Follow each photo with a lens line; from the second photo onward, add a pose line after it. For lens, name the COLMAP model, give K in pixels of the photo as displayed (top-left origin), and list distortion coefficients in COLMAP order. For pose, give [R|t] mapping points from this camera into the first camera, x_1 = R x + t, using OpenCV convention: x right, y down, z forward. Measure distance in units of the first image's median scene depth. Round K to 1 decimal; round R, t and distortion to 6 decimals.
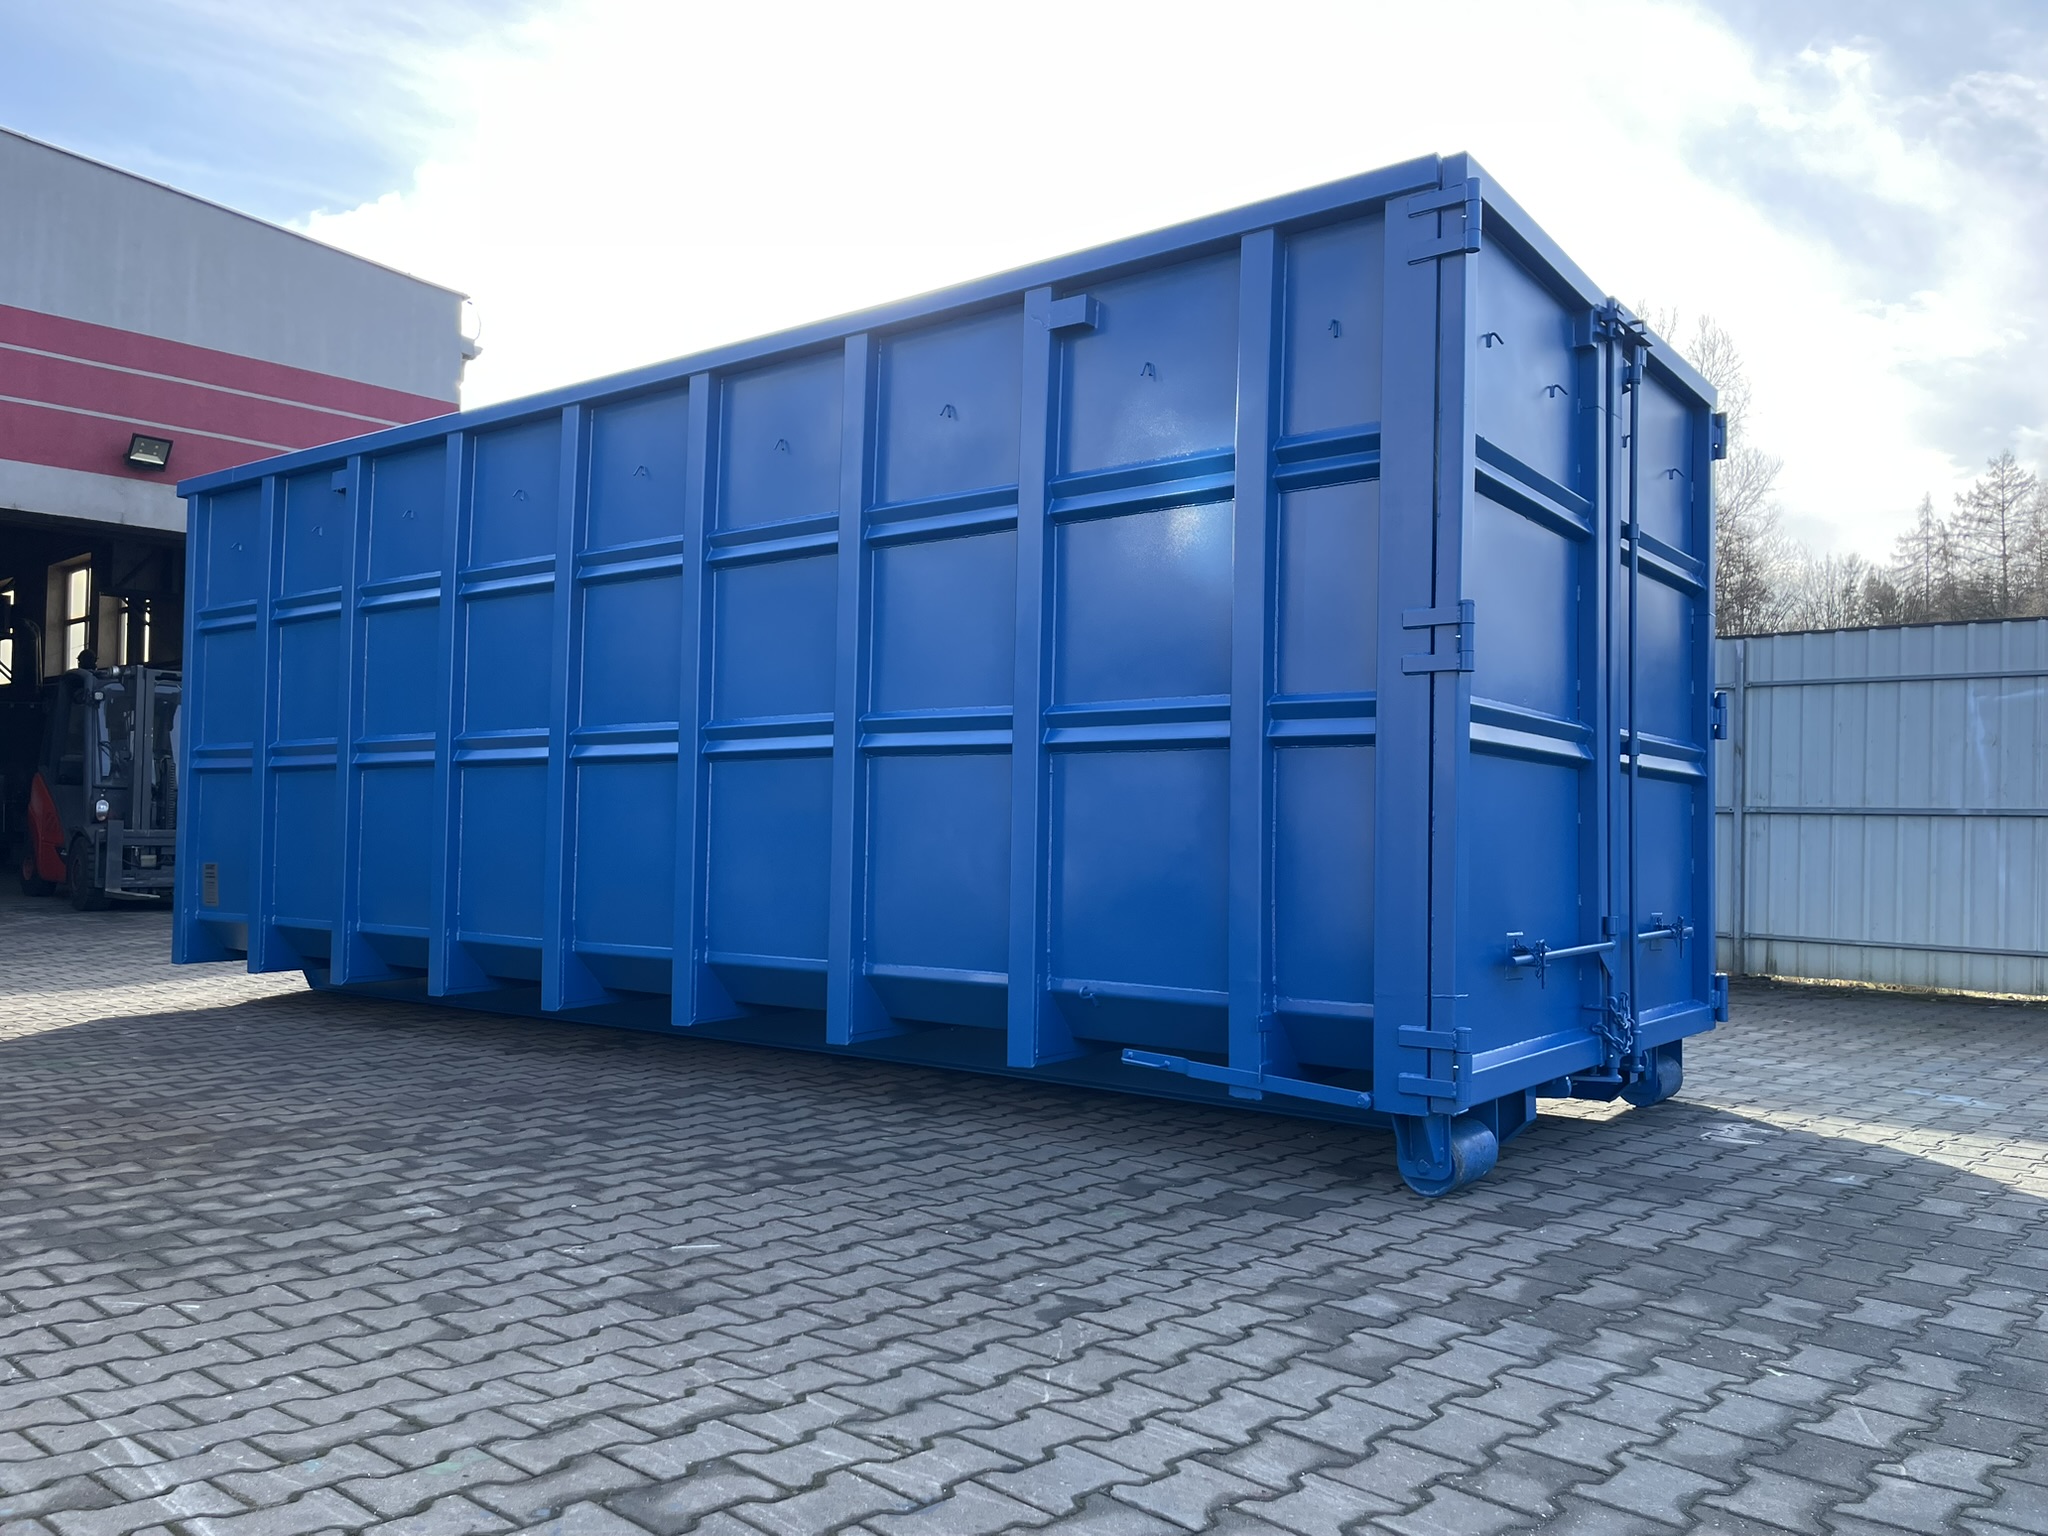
lens RADIAL K [[1551.5, 0, 997.7], [0, 1551.5, 757.5], [0, 0, 1]] dist [0.090128, -0.119568]
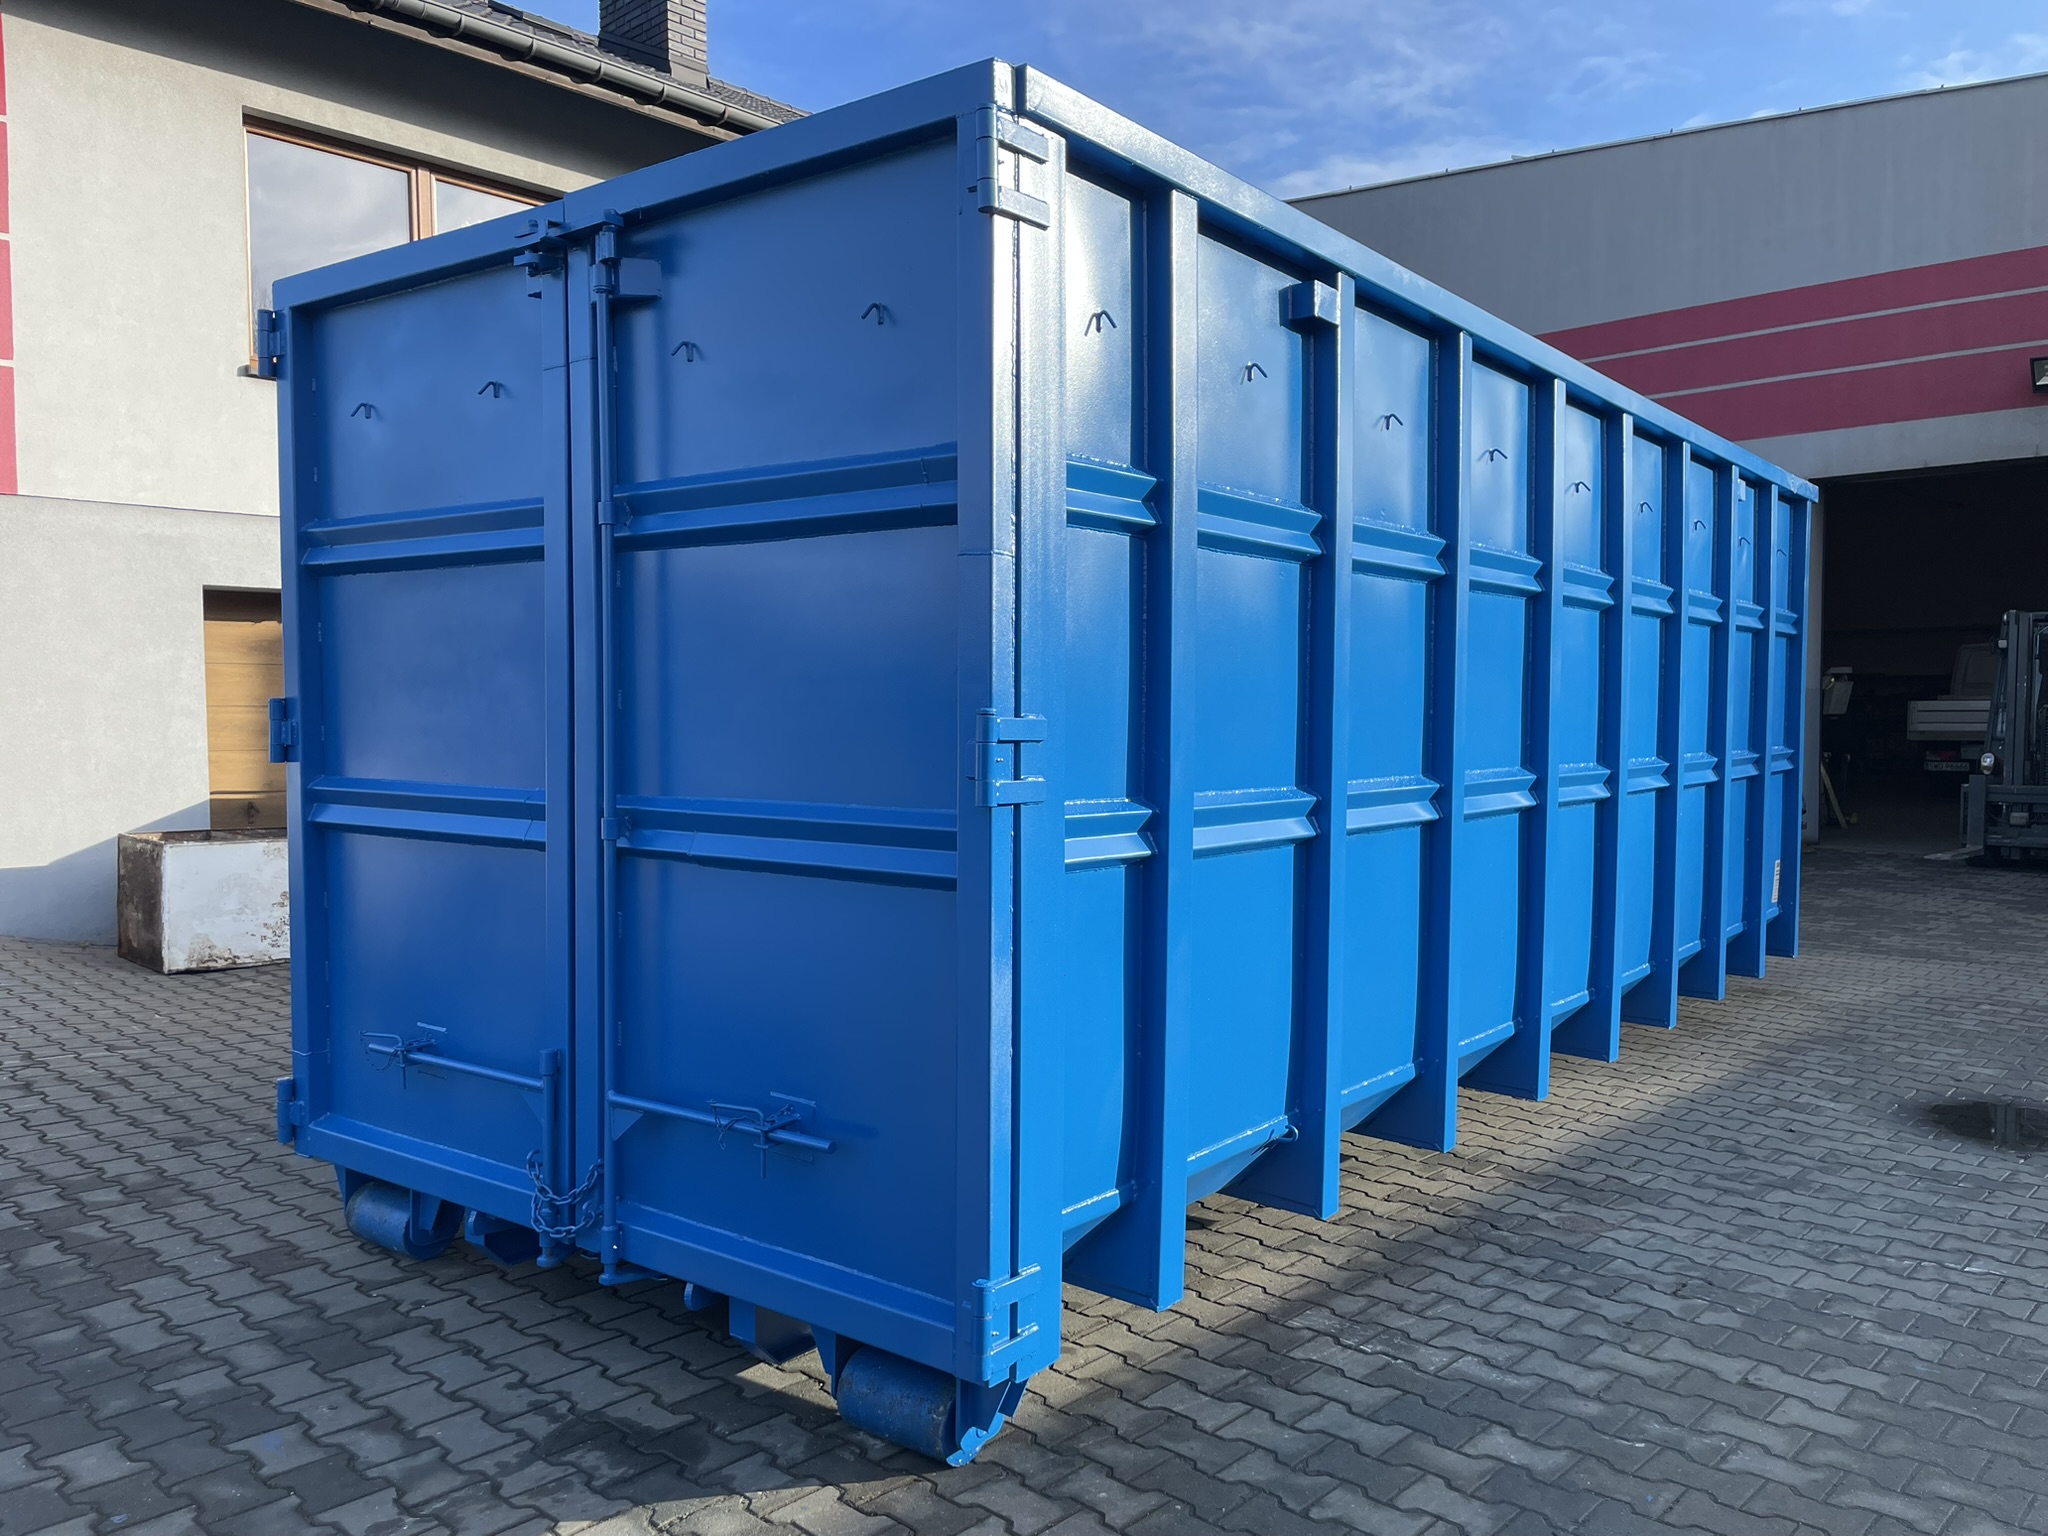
lens RADIAL K [[1538.1, 0, 1050.1], [0, 1538.1, 781.9], [0, 0, 1]] dist [0.105040, -0.153583]
pose [[0.017939, 0.027329, -0.999466, 1.588546], [0.048028, 0.998449, 0.028164, -0.041253], [0.998685, -0.048508, 0.016599, 1.735693]]
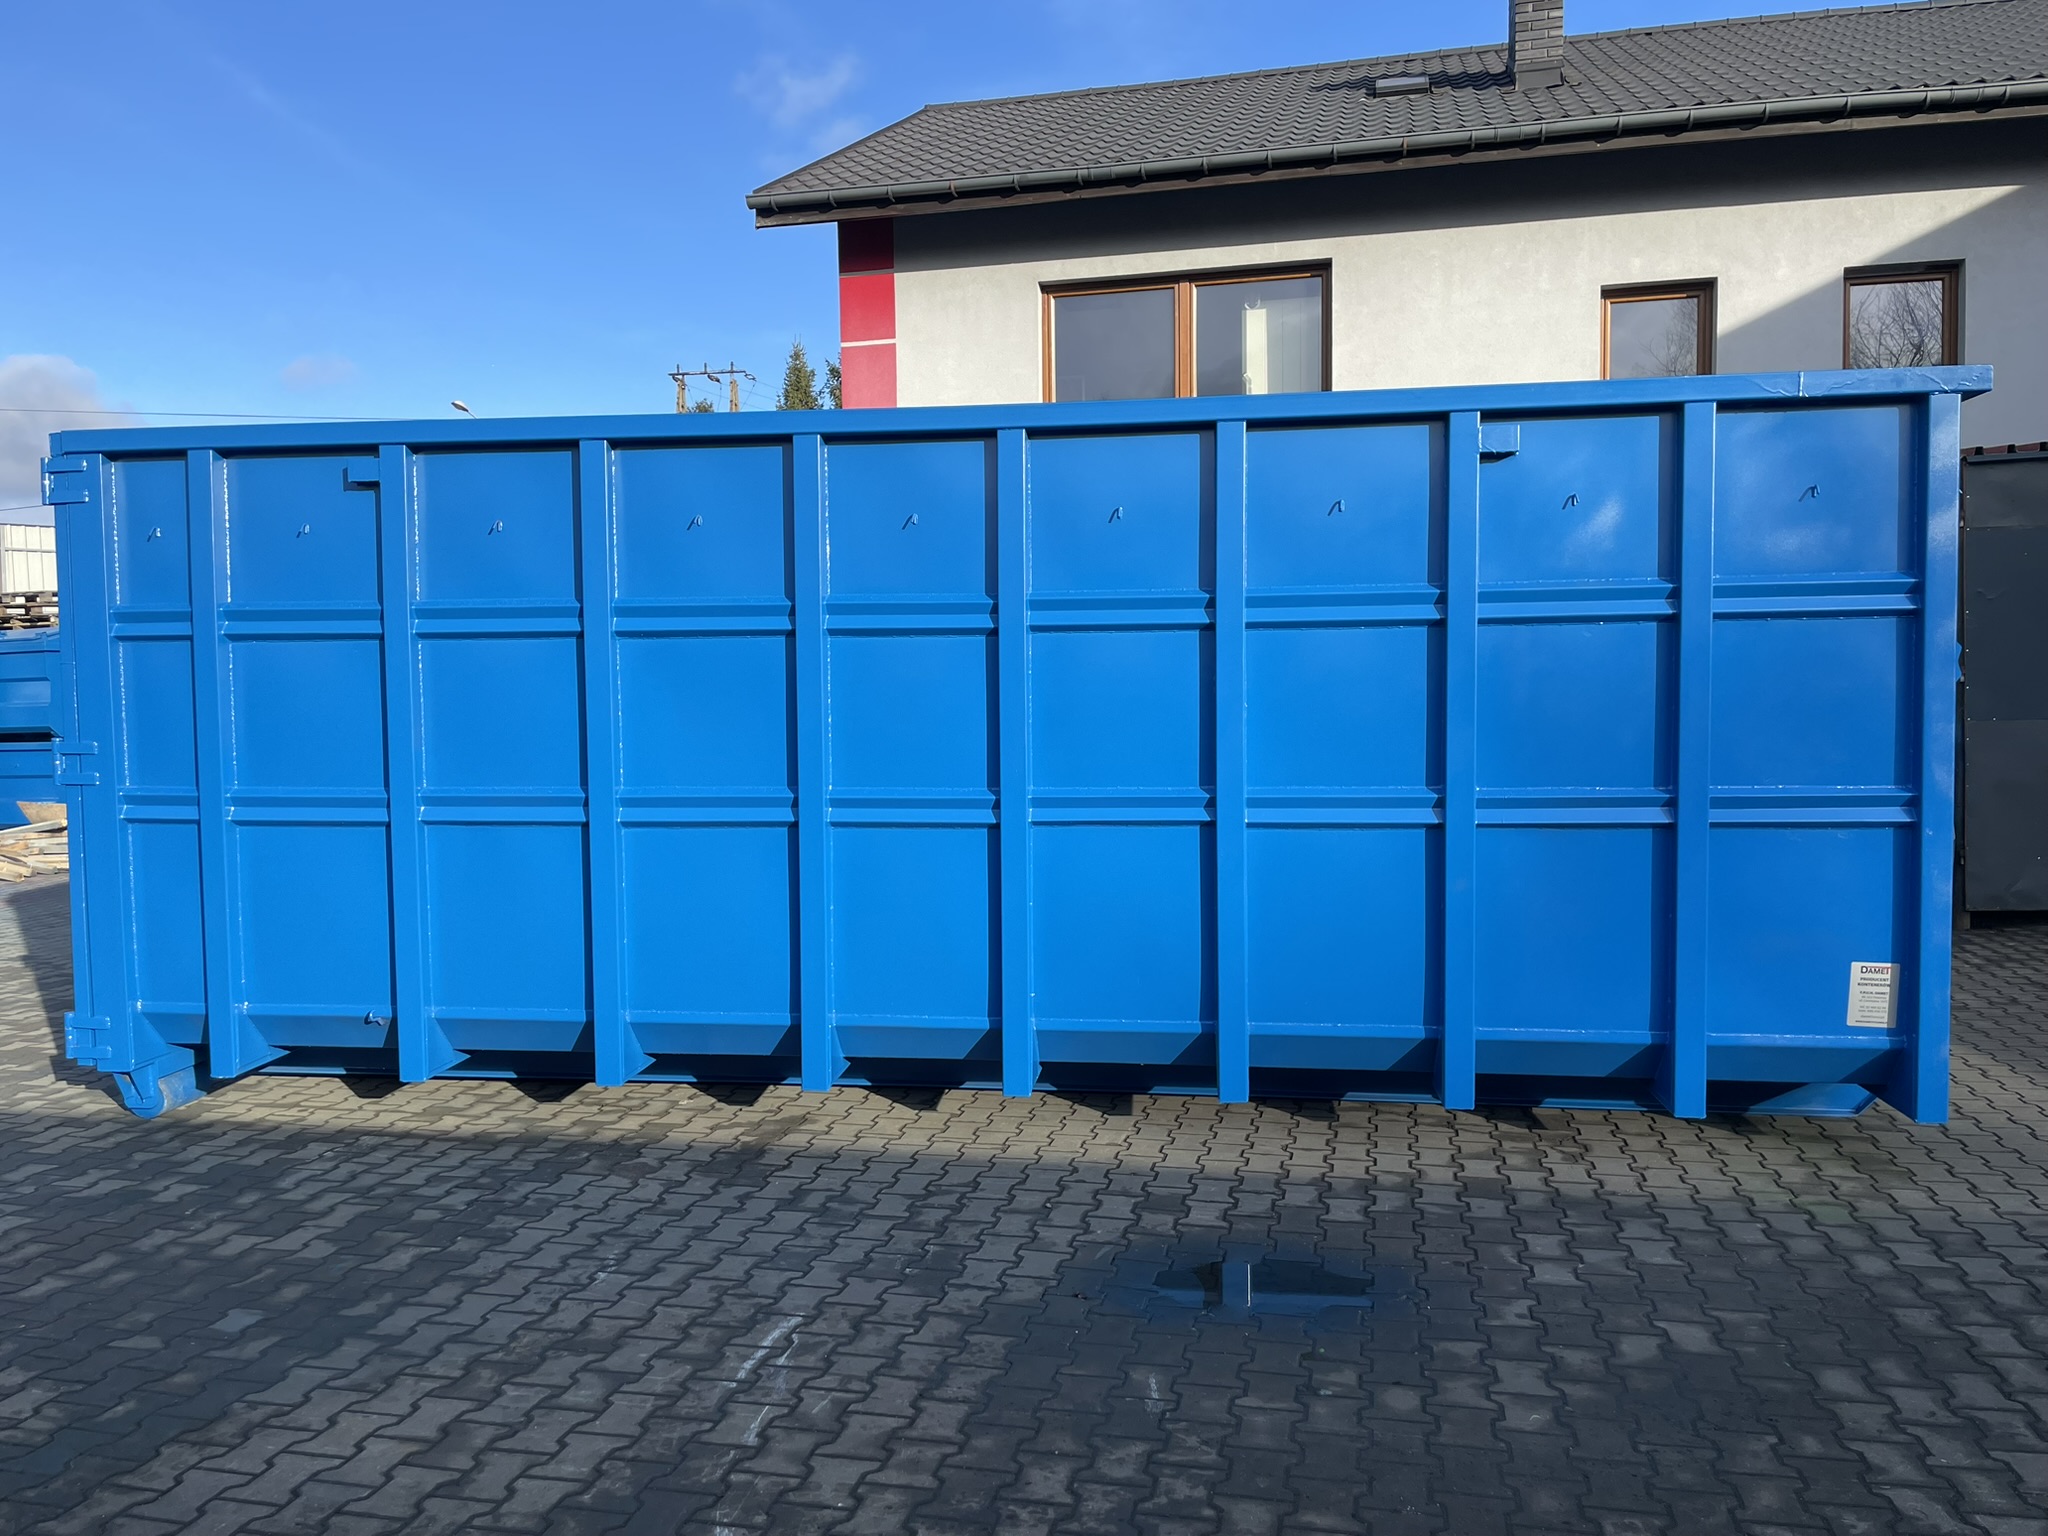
lens RADIAL K [[1535.4, 0, 1016.7], [0, 1535.4, 768.8], [0, 0, 1]] dist [0.083348, -0.109313]
pose [[-0.855366, 0.012557, -0.517871, 0.774377], [0.016611, 0.999857, -0.003192, -0.005095], [0.517757, -0.011333, -0.855453, 3.718212]]
